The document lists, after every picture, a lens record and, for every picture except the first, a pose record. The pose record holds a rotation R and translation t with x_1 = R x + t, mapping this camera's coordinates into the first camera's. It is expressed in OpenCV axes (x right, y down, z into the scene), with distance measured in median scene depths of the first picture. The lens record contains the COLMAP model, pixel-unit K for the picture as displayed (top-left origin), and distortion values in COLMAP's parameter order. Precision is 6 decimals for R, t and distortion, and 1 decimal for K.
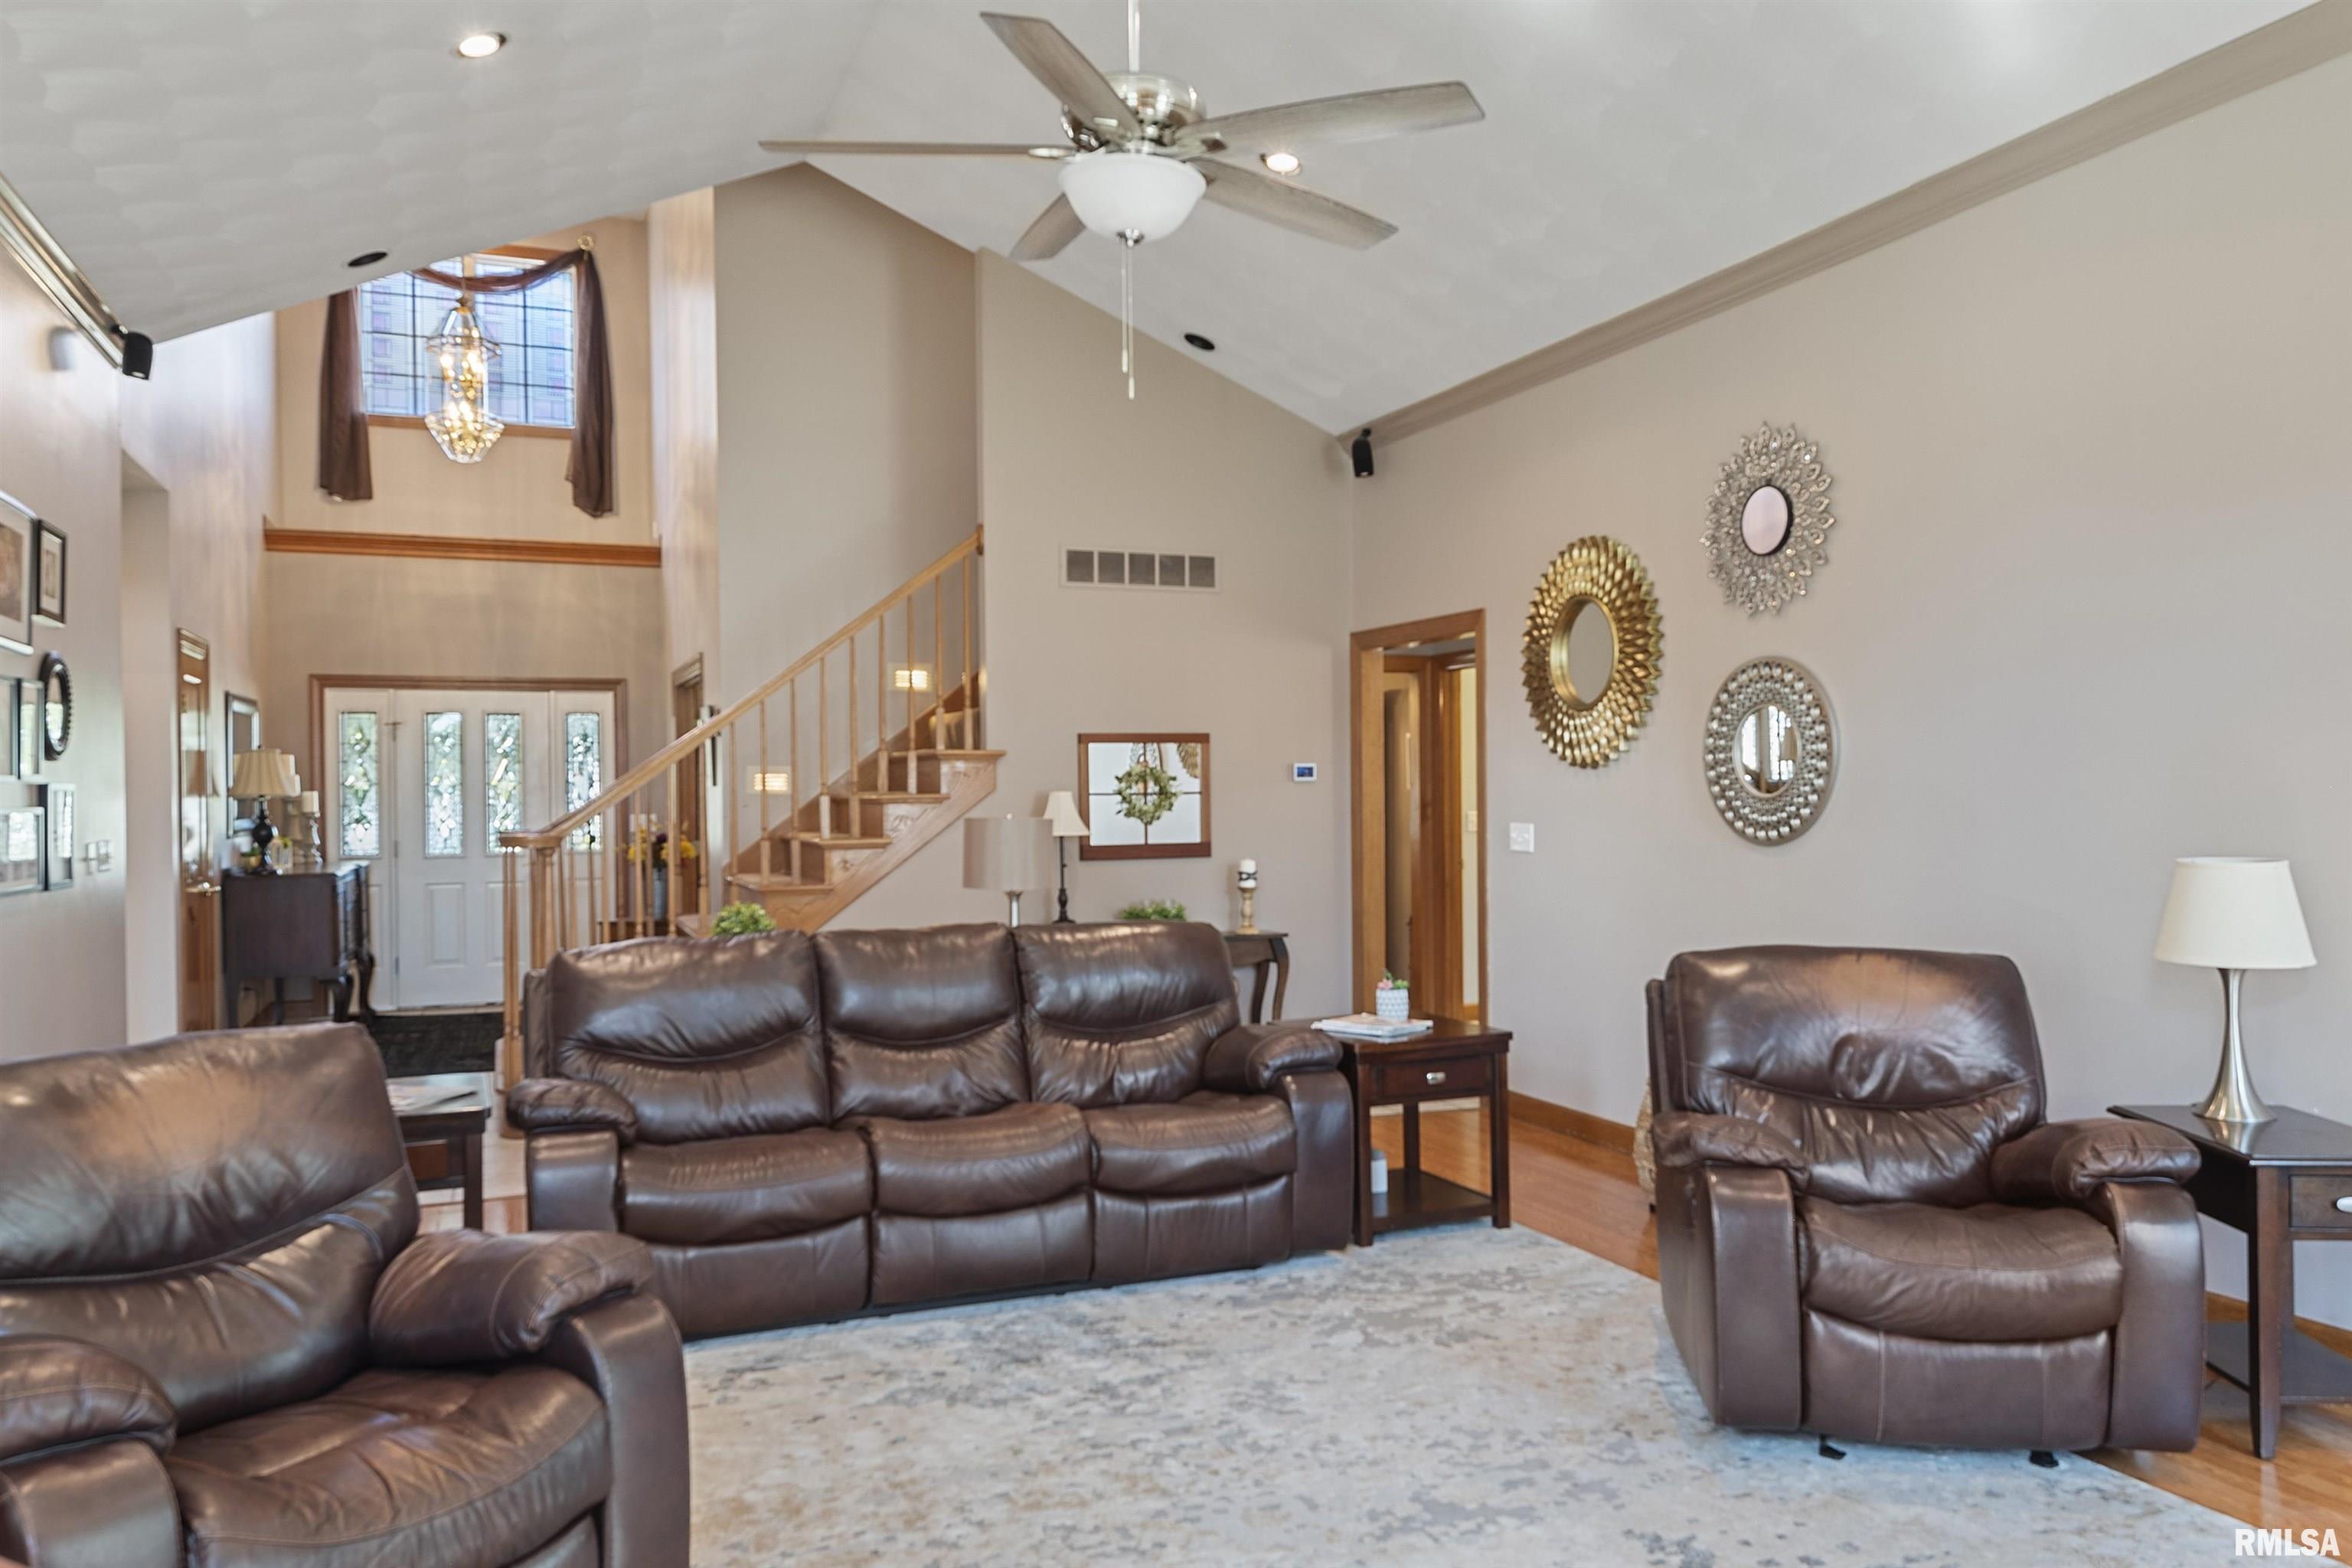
lens RADIAL K [[1707.7, 0, 1188.0], [0, 1707.7, 780.3], [0, 0, 1]] dist [0.047454, -0.053991]
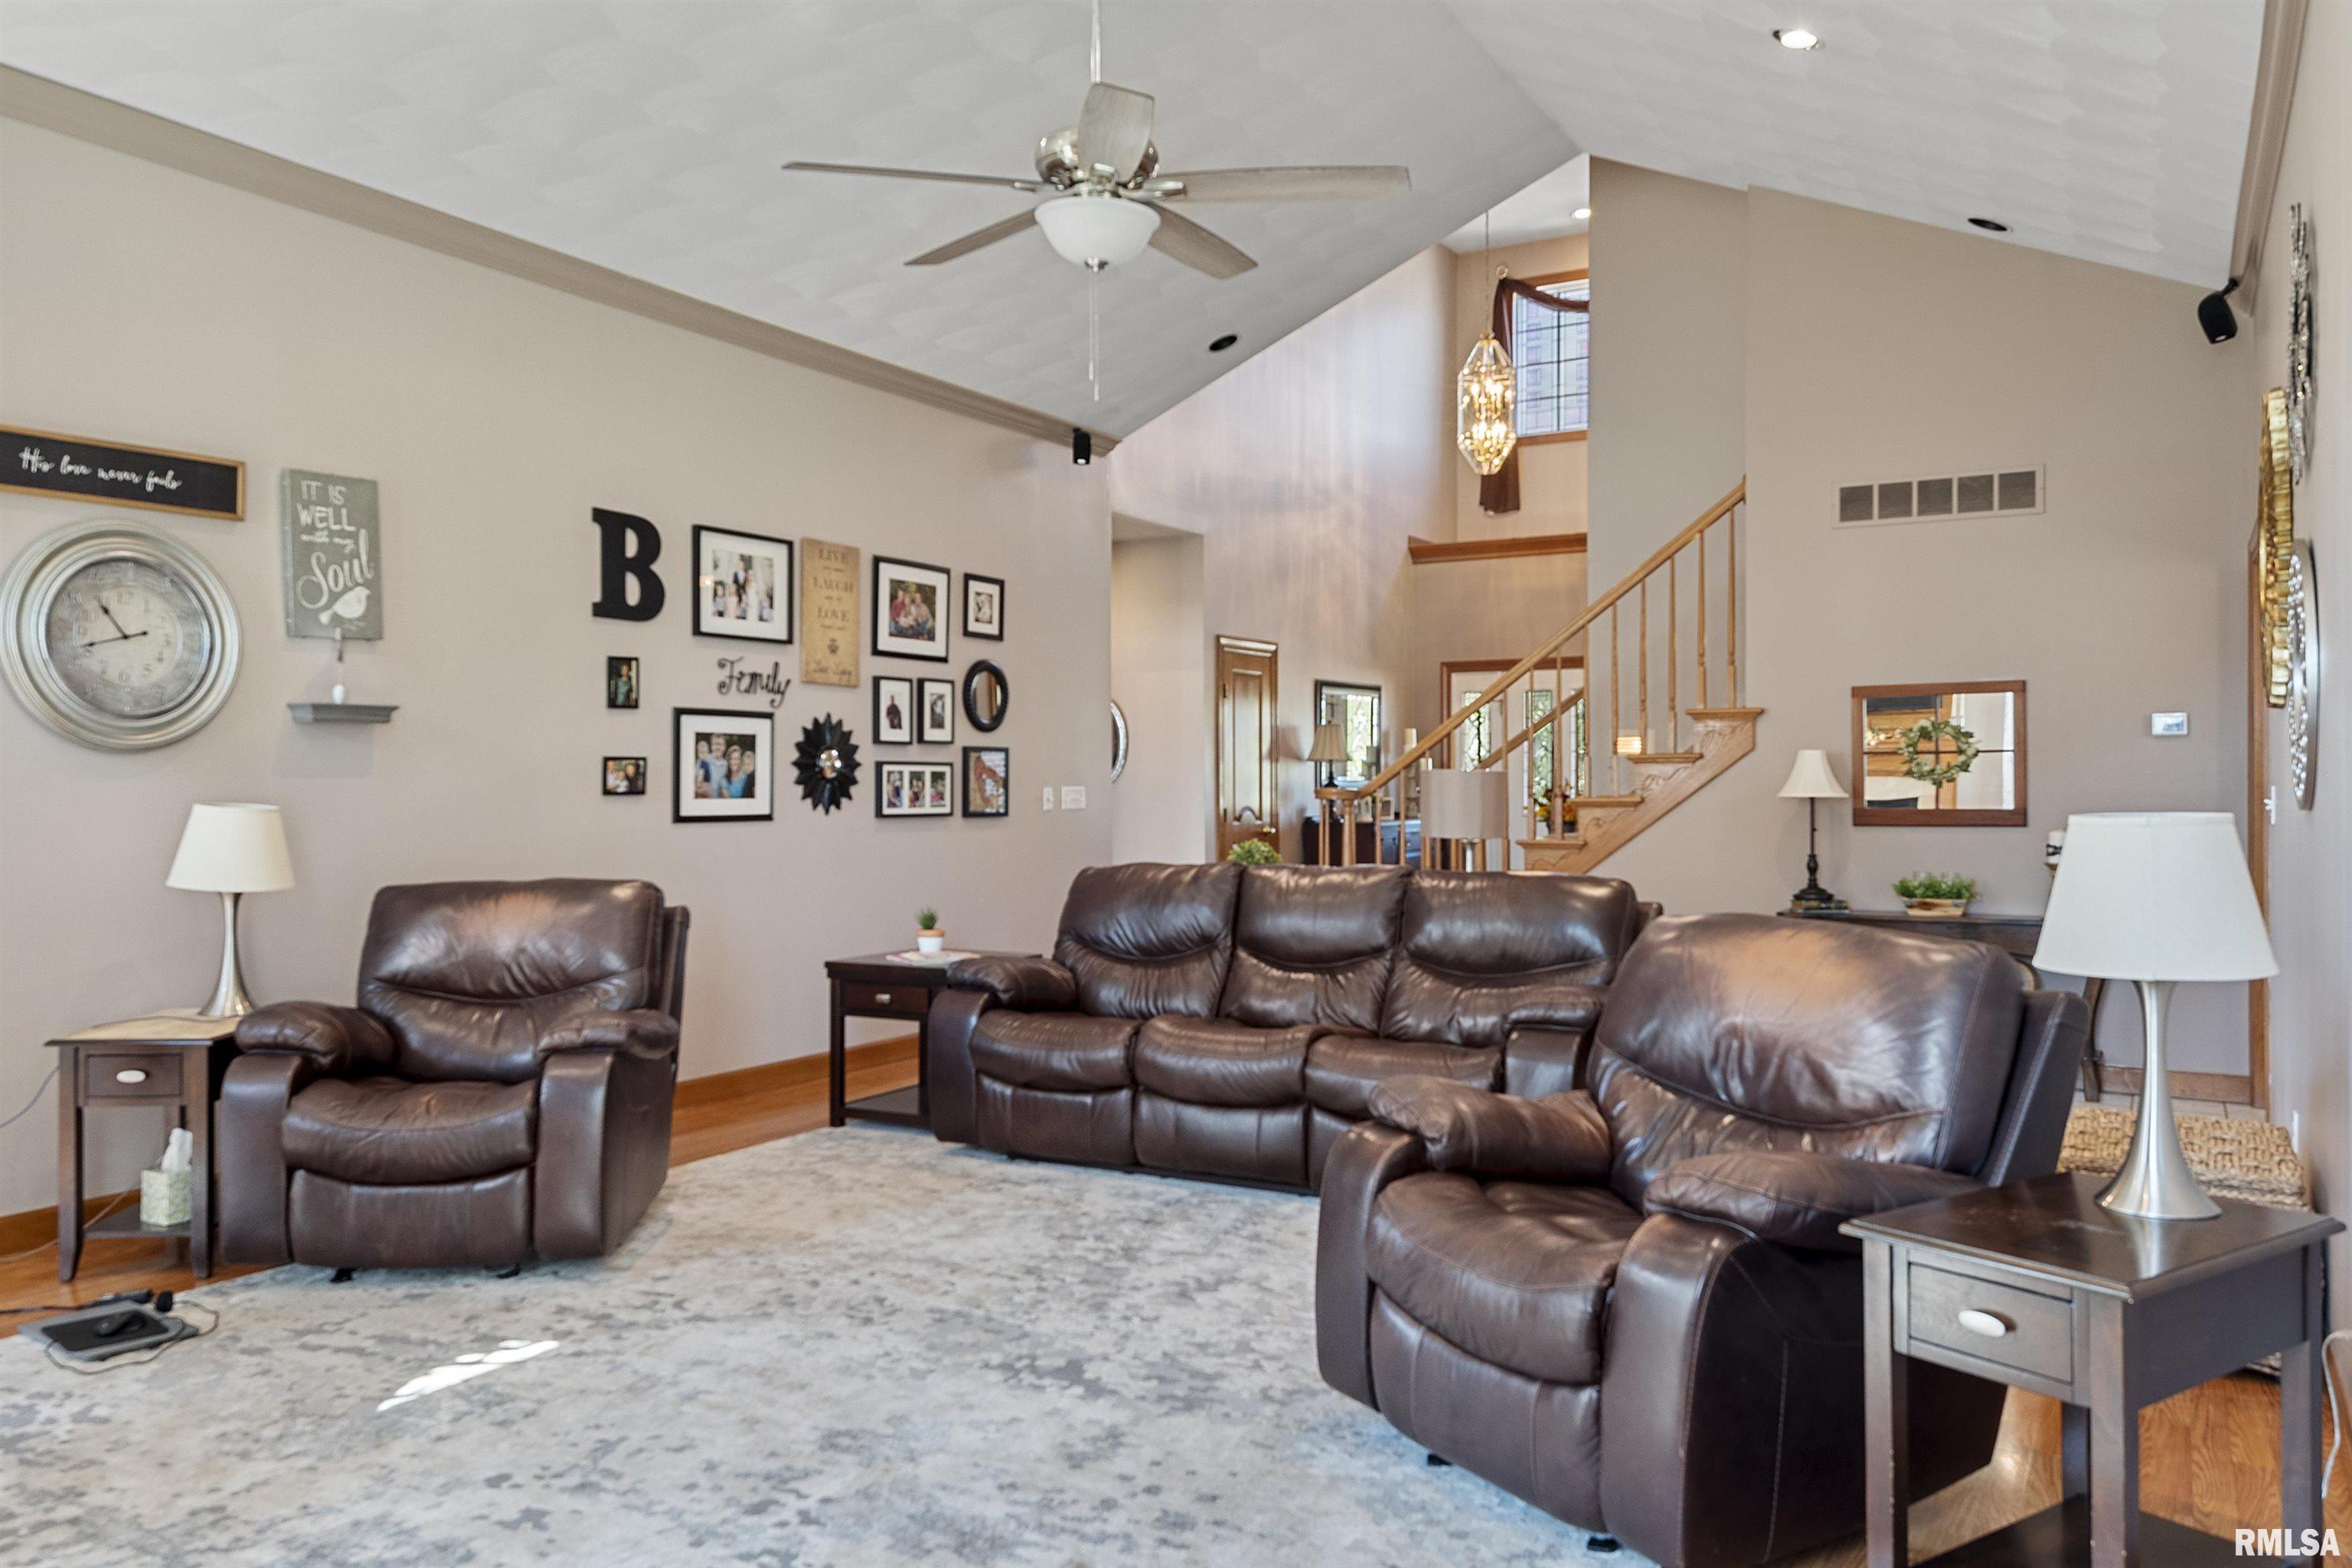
lens RADIAL K [[1702.9, 0, 1184.3], [0, 1702.9, 759.3], [0, 0, 1]] dist [0.047016, -0.045939]
pose [[0.620777, -0.004512, -0.783975, 0.441942], [0.004212, 0.999988, -0.002420, 0.012459], [0.783976, -0.001800, 0.620788, 0.153445]]
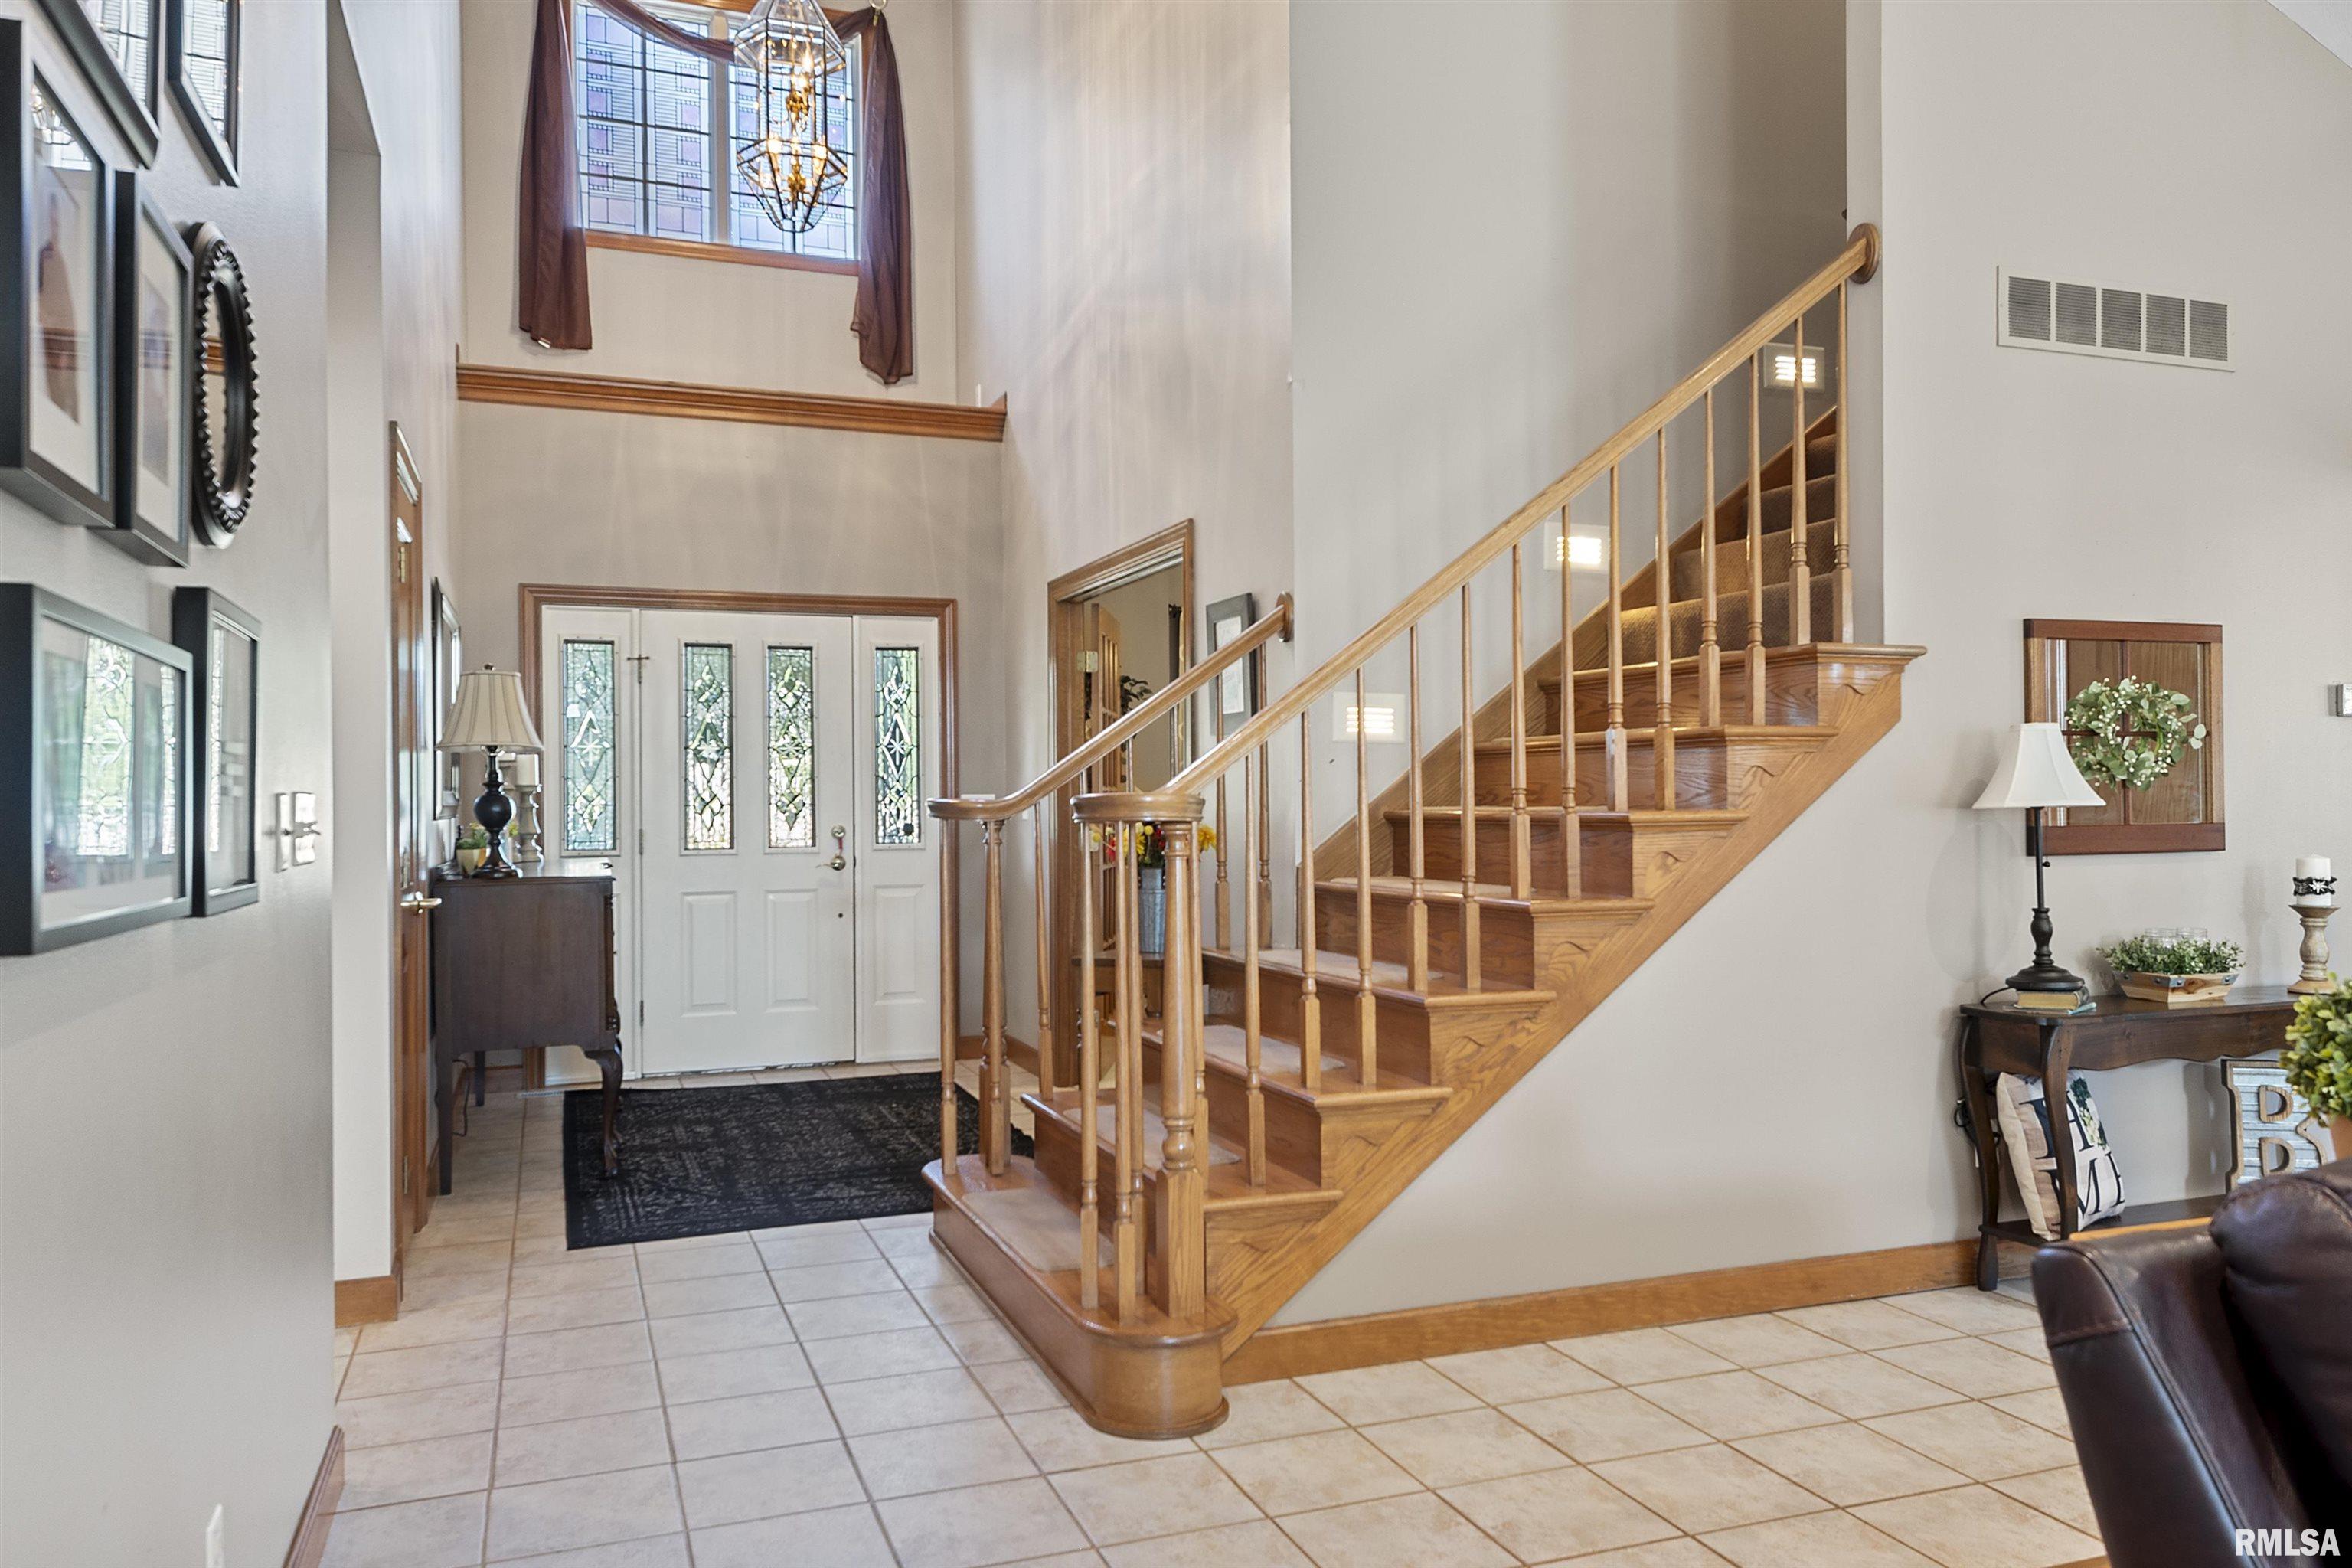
lens RADIAL K [[1647.6, 0, 1176.0], [0, 1647.6, 784.0], [0, 0, 1]] dist [0.029262, -0.001399]
pose [[0.999864, 0.001353, -0.016413, -0.331149], [-0.001441, 0.999985, -0.005324, 0.028227], [0.016405, 0.005347, 0.999851, 0.483538]]
